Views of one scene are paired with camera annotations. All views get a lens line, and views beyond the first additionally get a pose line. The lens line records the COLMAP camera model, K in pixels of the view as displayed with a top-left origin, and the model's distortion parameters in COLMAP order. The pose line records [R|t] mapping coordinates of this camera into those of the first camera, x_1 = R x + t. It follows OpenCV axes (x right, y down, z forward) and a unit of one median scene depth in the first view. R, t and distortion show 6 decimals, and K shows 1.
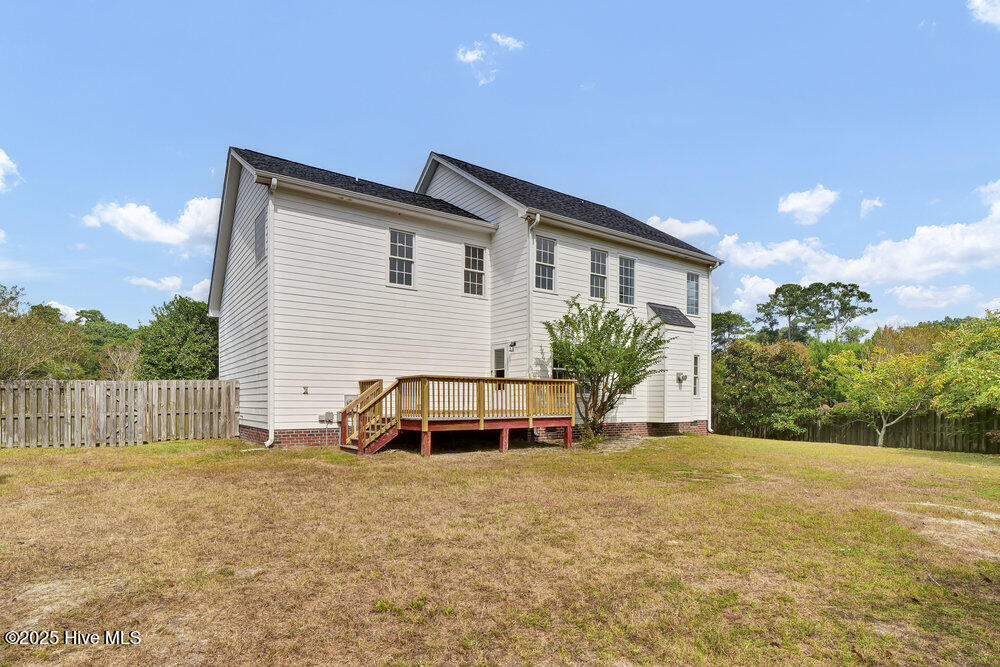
lens RADIAL K [[500.5, 0, 500.9], [0, 500.5, 329.3], [0, 0, 1]] dist [-0.011872, 0.000632]
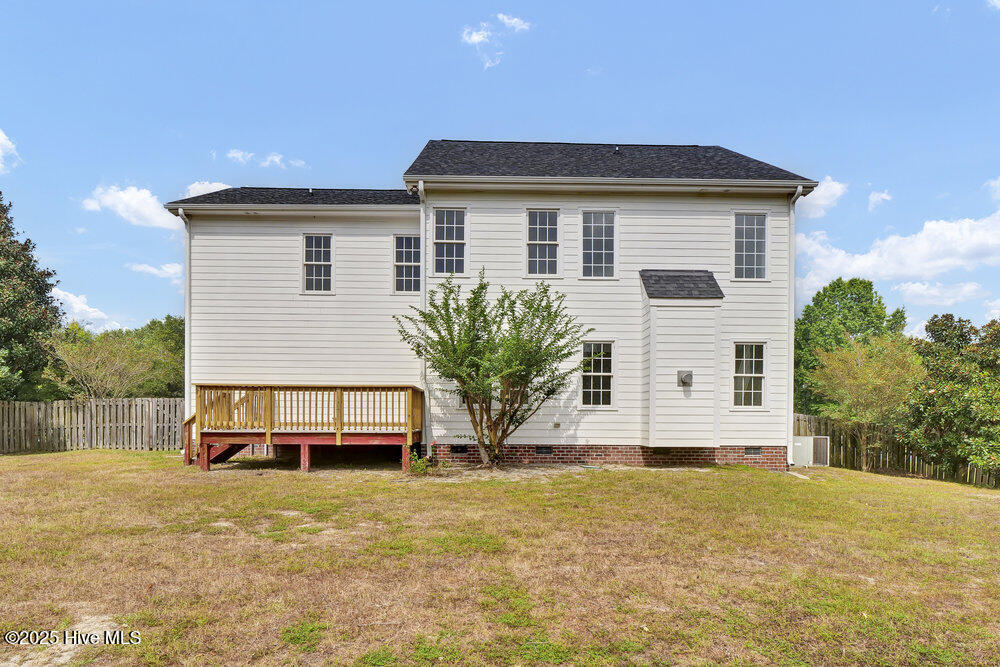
lens RADIAL K [[514.2, 0, 500.0], [0, 514.2, 353.8], [0, 0, 1]] dist [-0.004508, -0.000239]
pose [[0.837461, -0.066150, -0.542478, 0.584618], [0.072767, 0.997306, -0.009277, 0.060886], [0.541630, -0.031705, 0.840019, 0.353573]]
